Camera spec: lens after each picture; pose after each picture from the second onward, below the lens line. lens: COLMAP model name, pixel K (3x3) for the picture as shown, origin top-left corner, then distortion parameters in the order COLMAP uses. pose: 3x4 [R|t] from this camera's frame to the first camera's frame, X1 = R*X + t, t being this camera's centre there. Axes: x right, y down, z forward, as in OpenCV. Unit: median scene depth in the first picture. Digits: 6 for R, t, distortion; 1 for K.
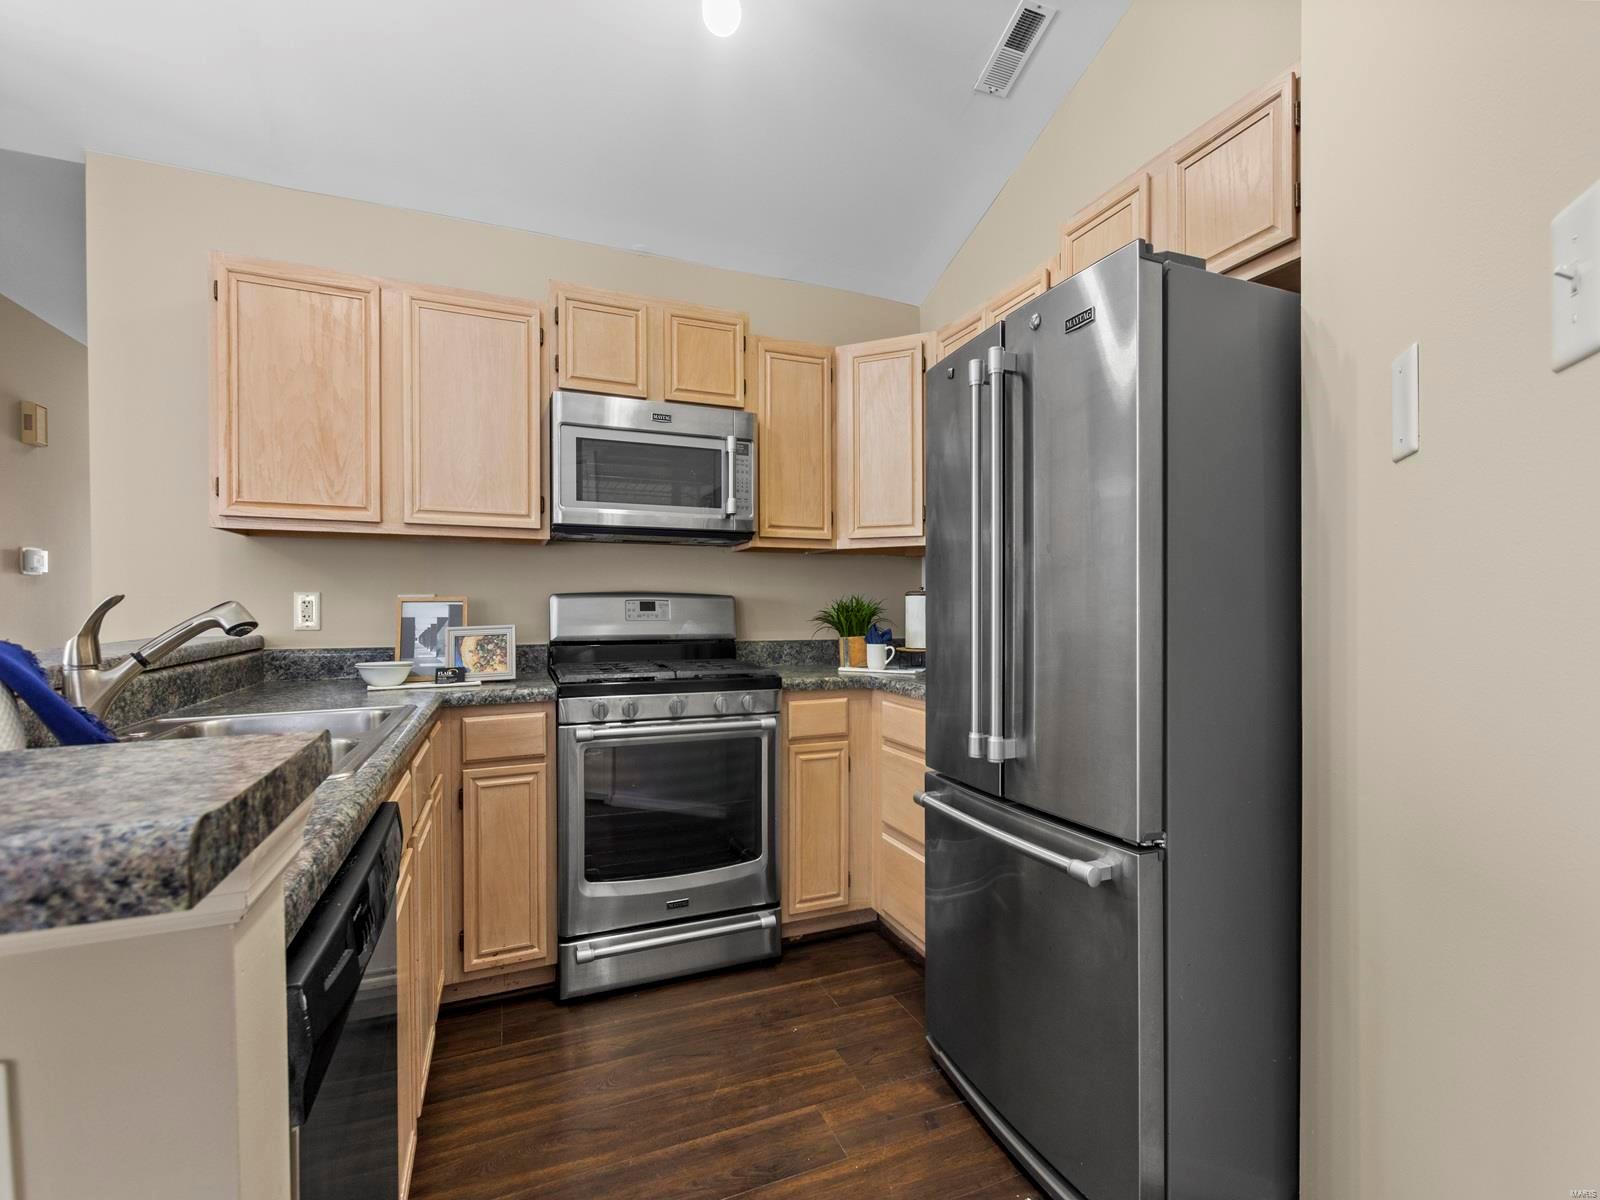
lens RADIAL K [[700.8, 0, 794.0], [0, 700.8, 620.9], [0, 0, 1]] dist [-0.001432, -0.000149]
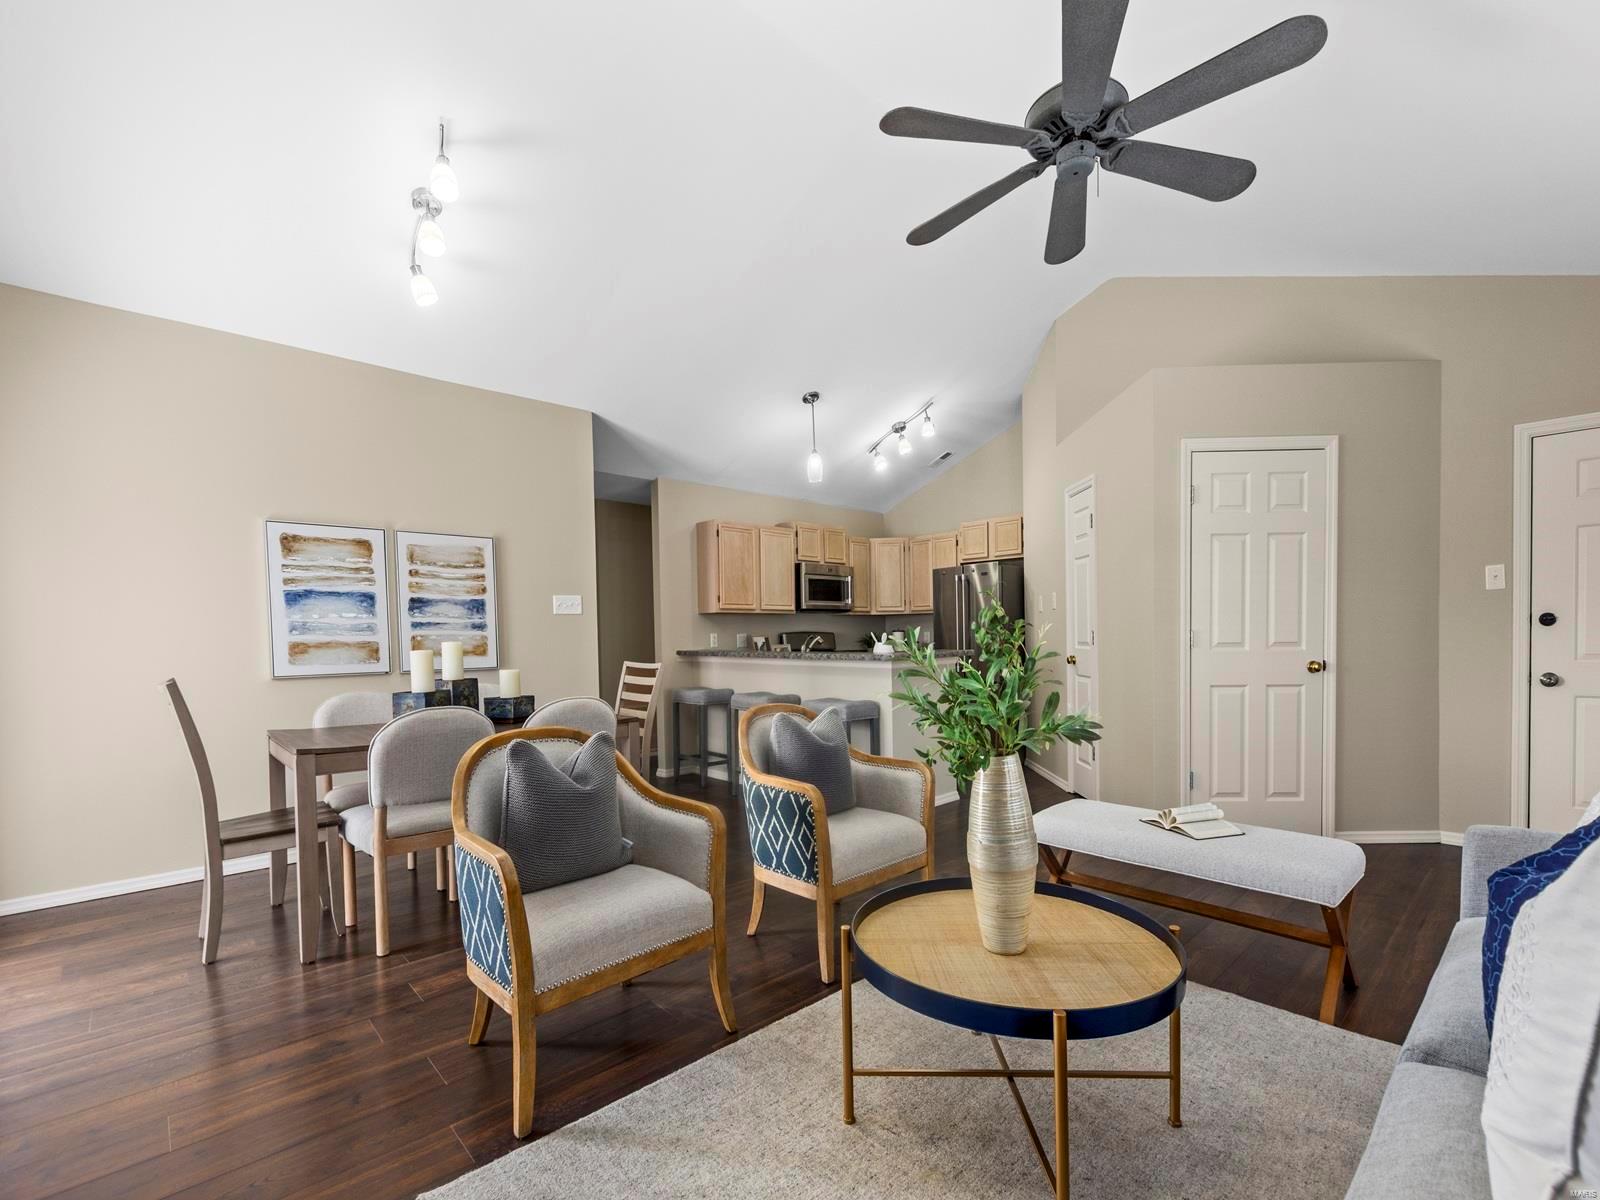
lens RADIAL K [[700.8, 0, 794.0], [0, 700.8, 620.9], [0, 0, 1]] dist [-0.001432, -0.000149]
pose [[0.945577, -0.007608, 0.325309, -1.415613], [0.021348, 0.999023, -0.038688, 0.024042], [-0.324697, 0.043528, 0.944816, -1.824906]]
